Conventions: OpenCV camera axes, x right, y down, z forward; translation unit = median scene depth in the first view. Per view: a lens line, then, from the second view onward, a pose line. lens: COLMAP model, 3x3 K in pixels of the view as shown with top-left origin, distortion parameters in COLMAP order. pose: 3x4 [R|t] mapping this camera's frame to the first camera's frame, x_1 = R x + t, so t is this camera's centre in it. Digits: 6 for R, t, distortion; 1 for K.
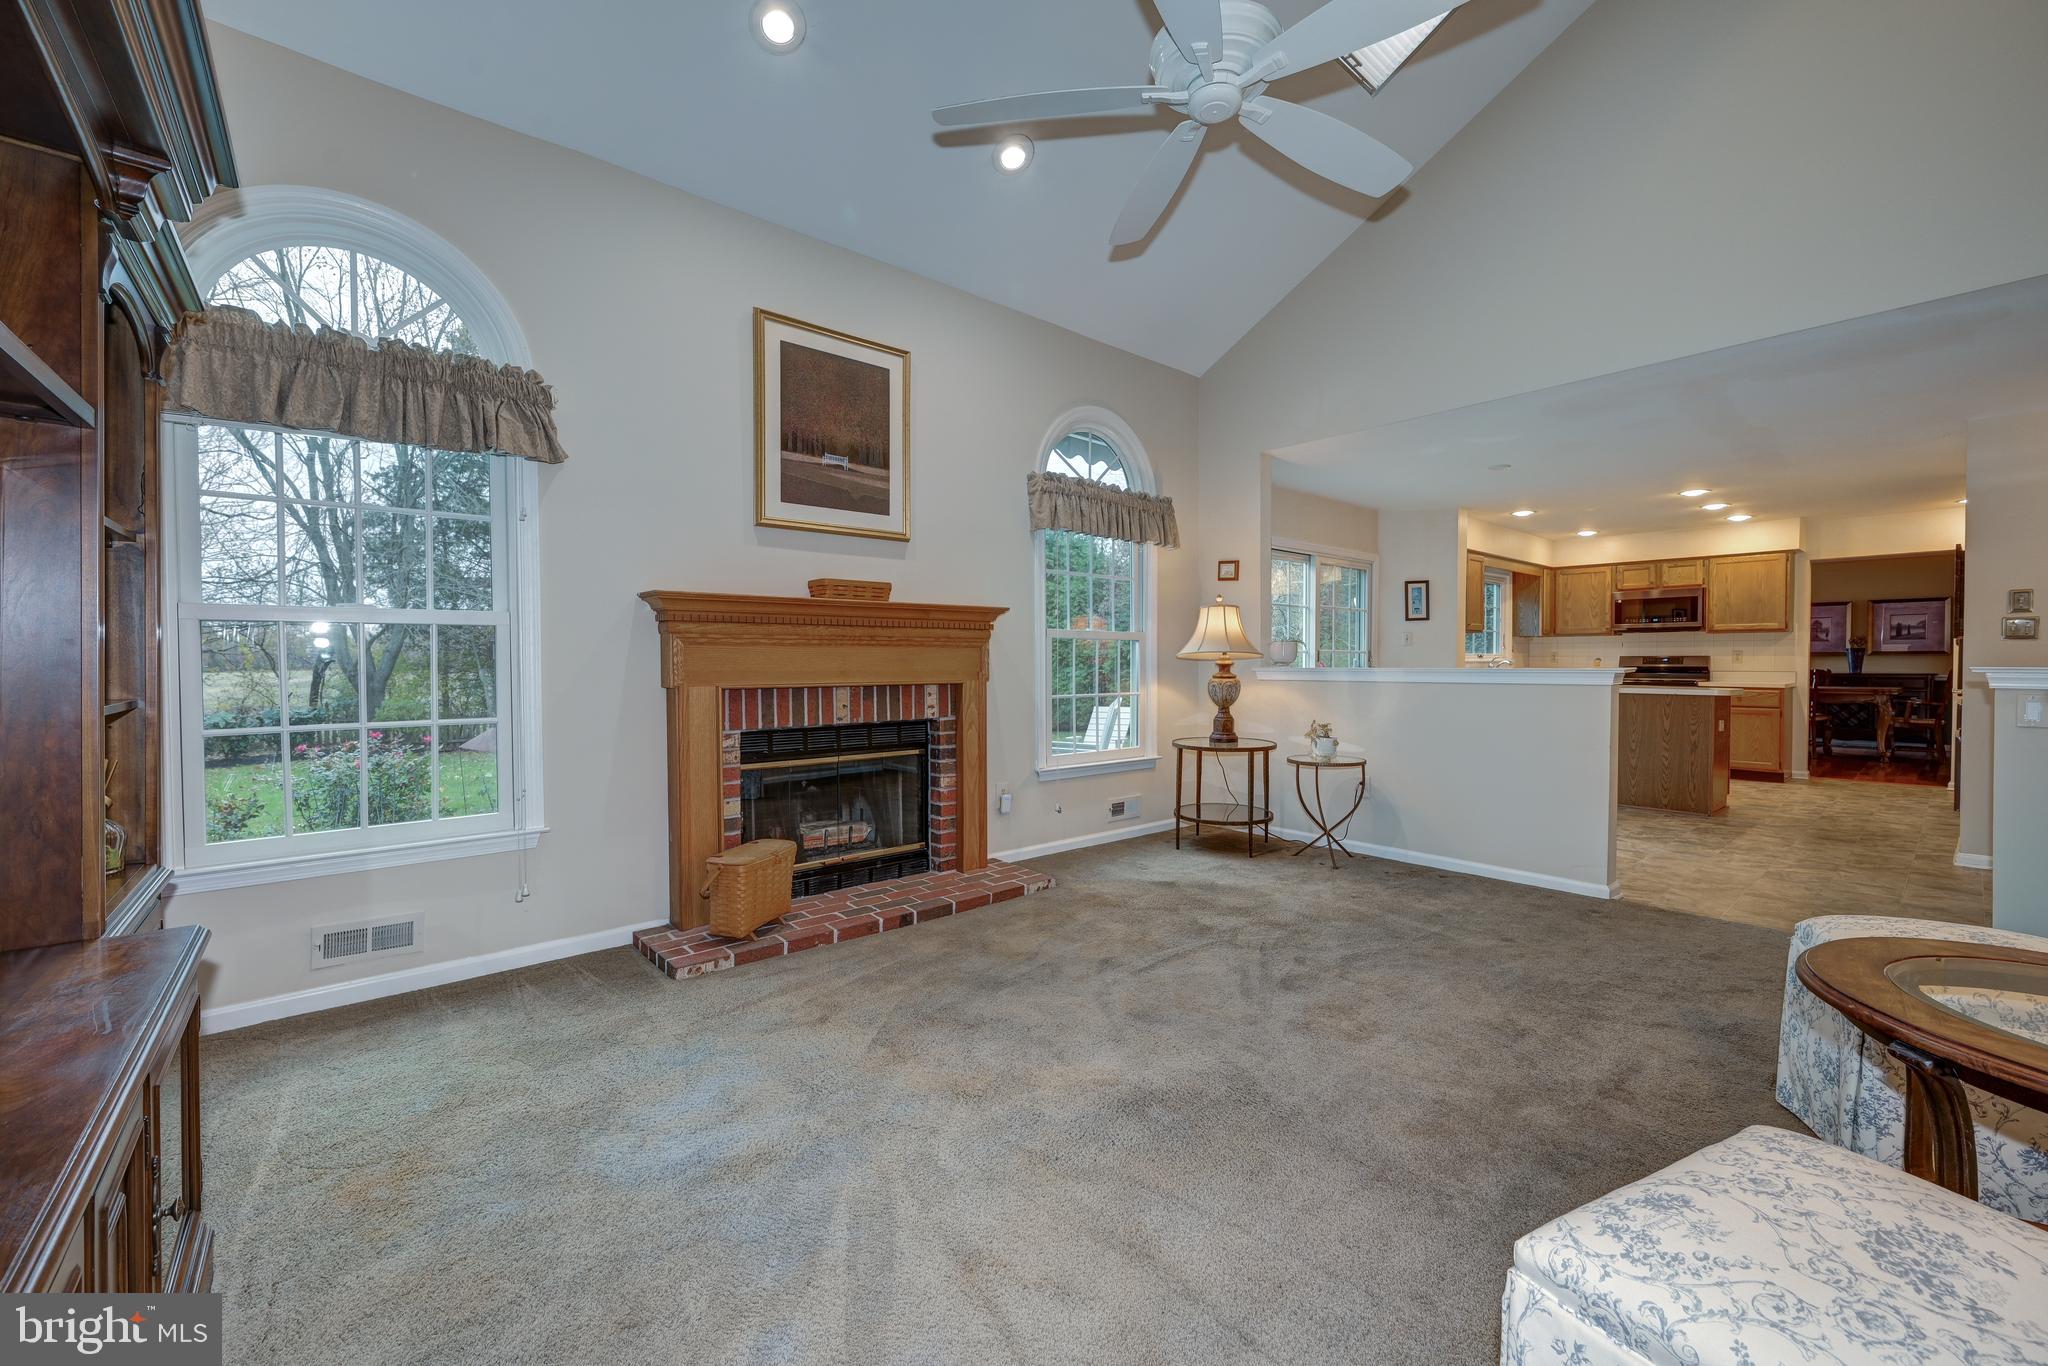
lens RADIAL K [[801.5, 0, 1049.0], [0, 801.5, 662.5], [0, 0, 1]] dist [0.001626, 0.000275]
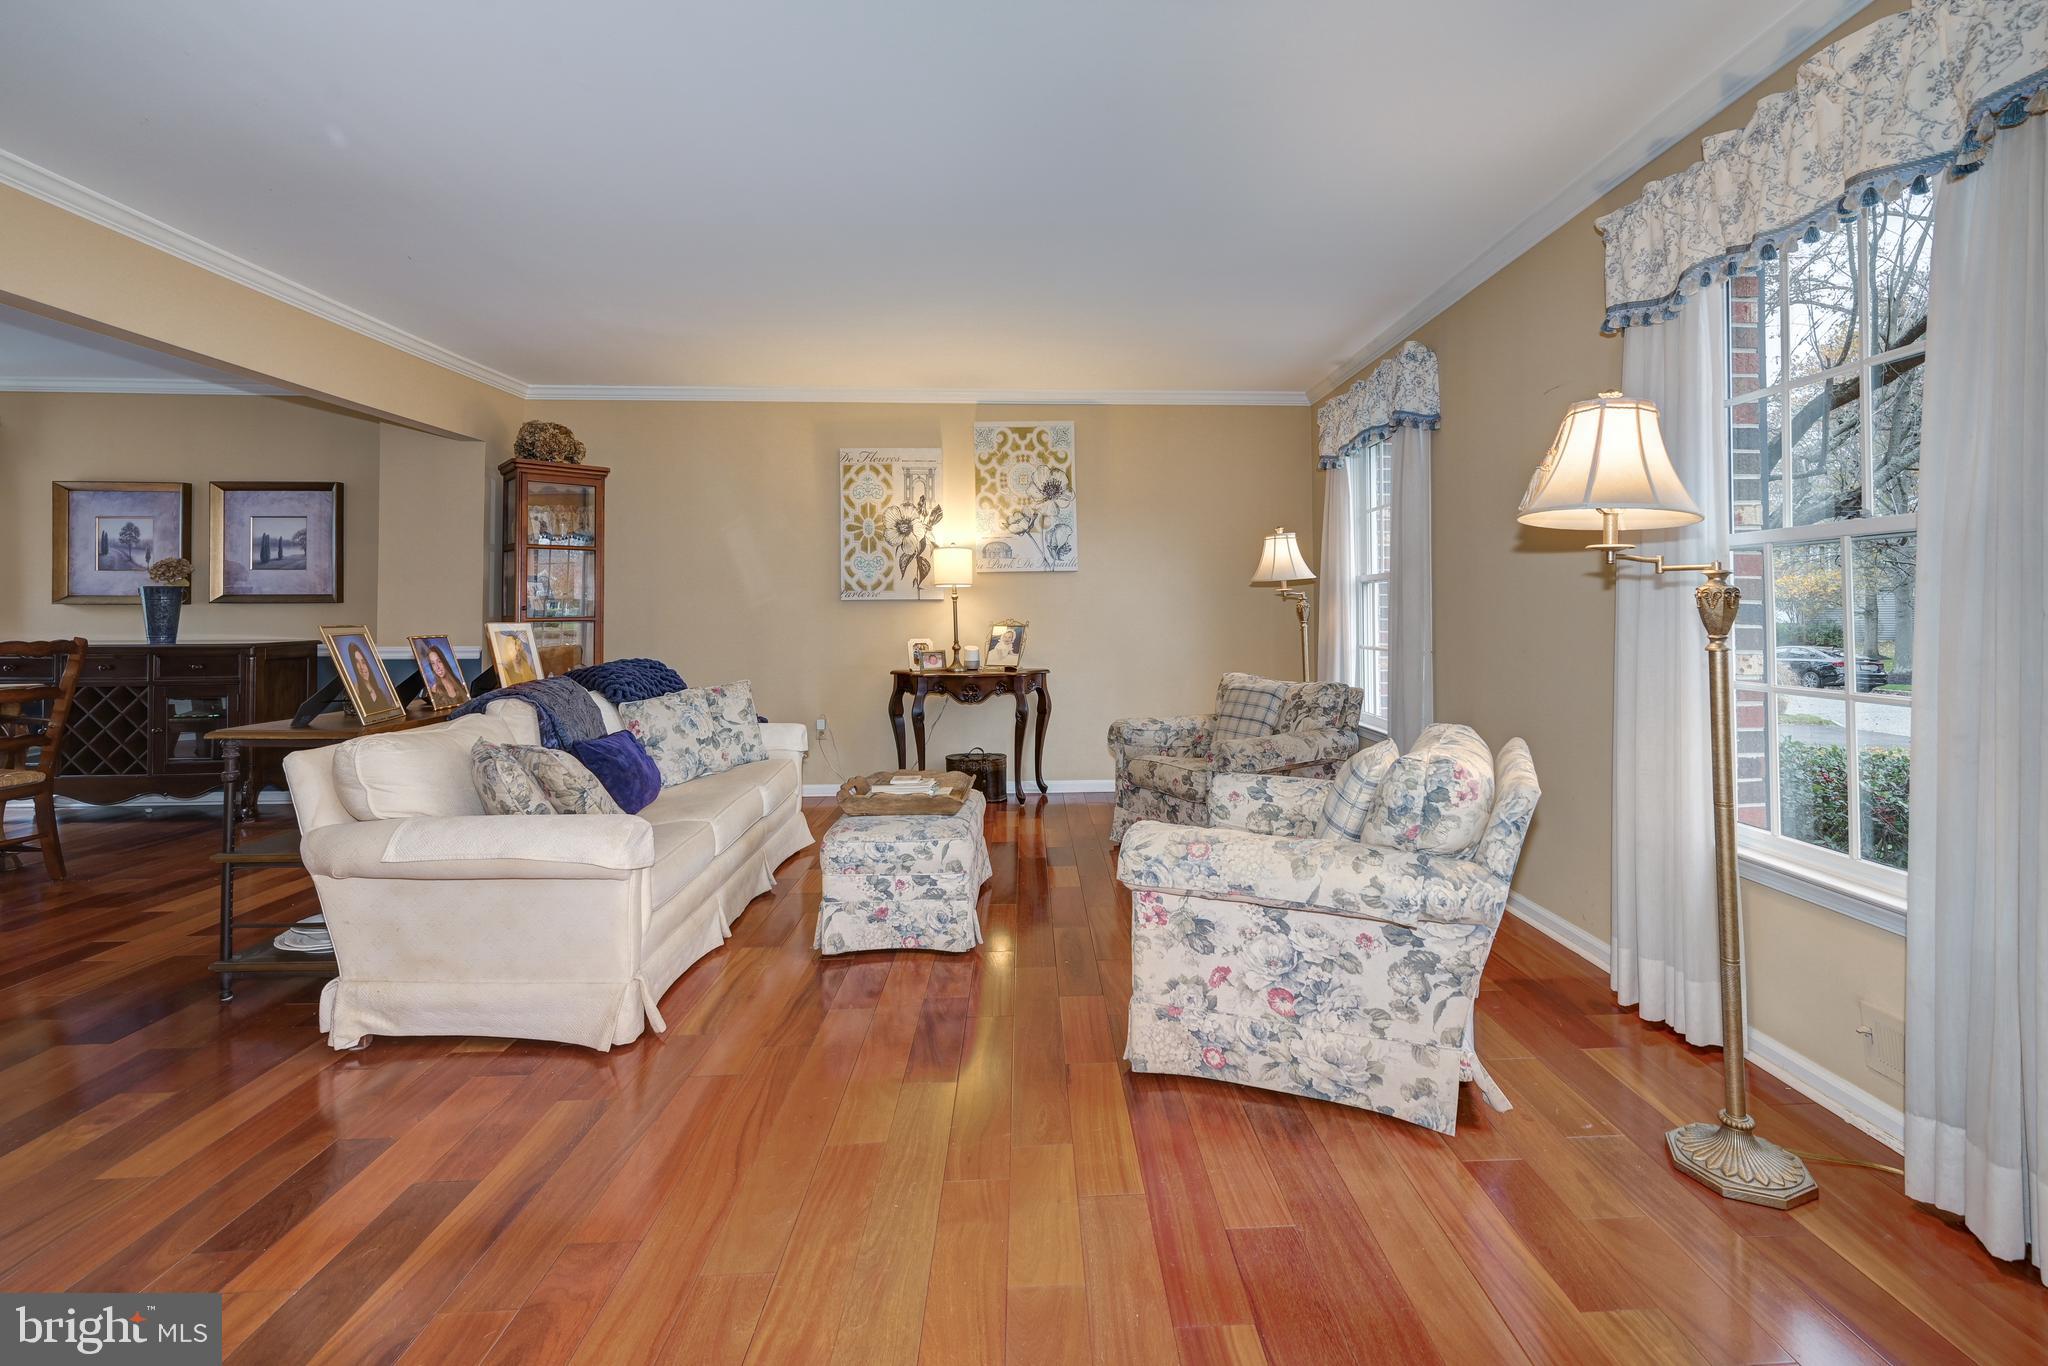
lens RADIAL K [[891.3, 0, 1081.9], [0, 891.3, 608.8], [0, 0, 1]] dist [0.000410, 0.000721]
pose [[0.610033, 0.002617, 0.792372, 0.939652], [0.005756, 0.999954, -0.007734, 0.001373], [-0.792355, 0.009279, 0.609990, 0.305587]]
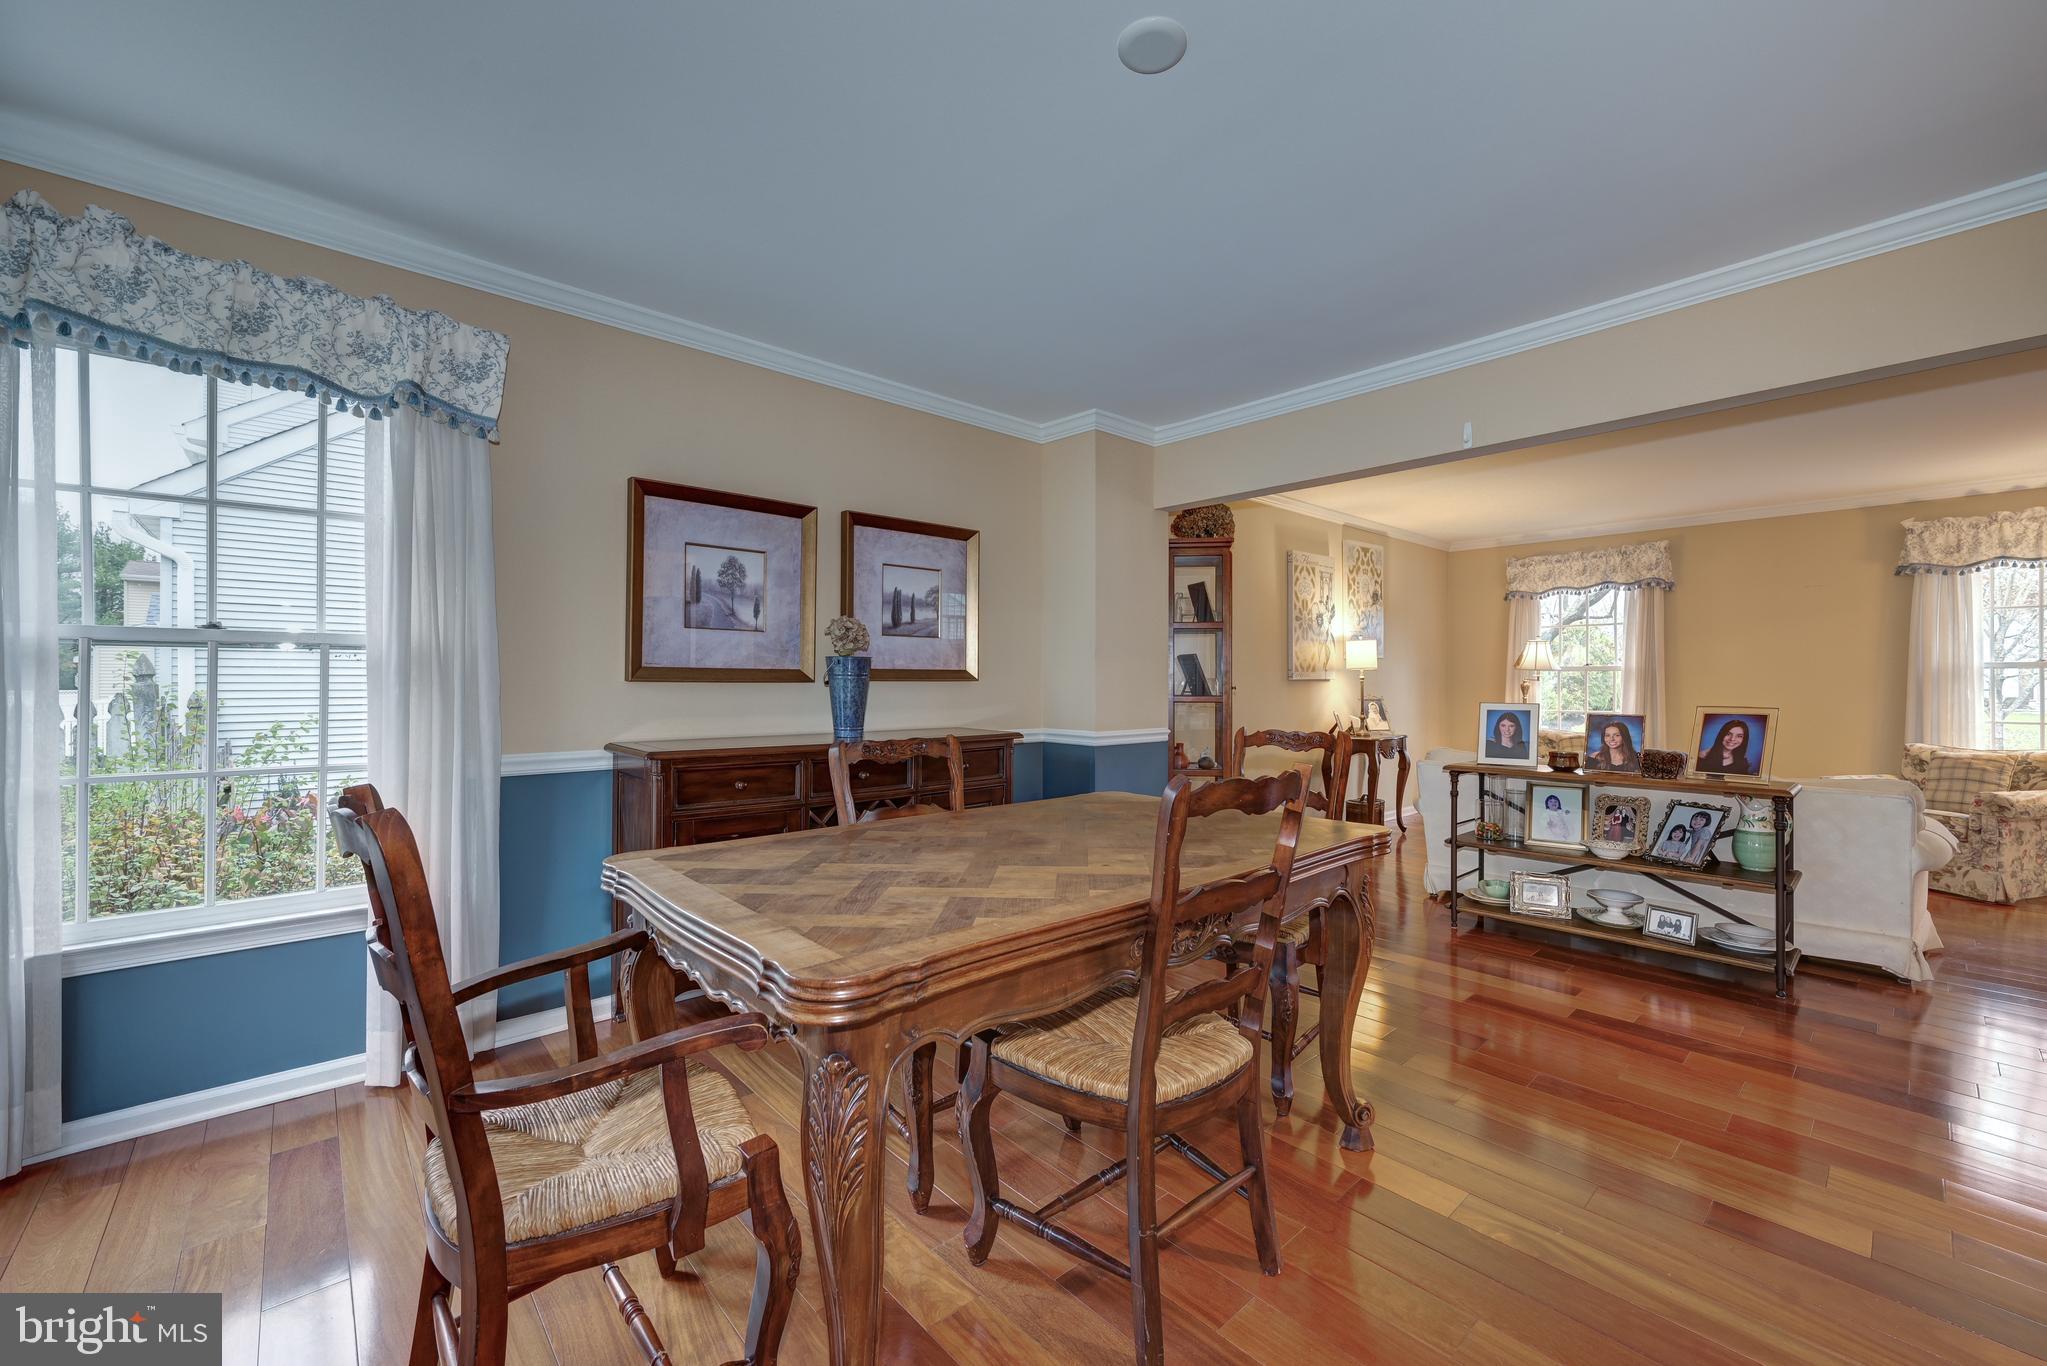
lens RADIAL K [[821.3, 0, 1034.0], [0, 821.3, 674.2], [0, 0, 1]] dist [-0.001129, 0.000233]
pose [[-0.026095, 0.006920, 0.999636, 0.698011], [0.001707, 0.999975, -0.006878, -0.008995], [-0.999658, 0.001527, -0.026106, 0.952417]]
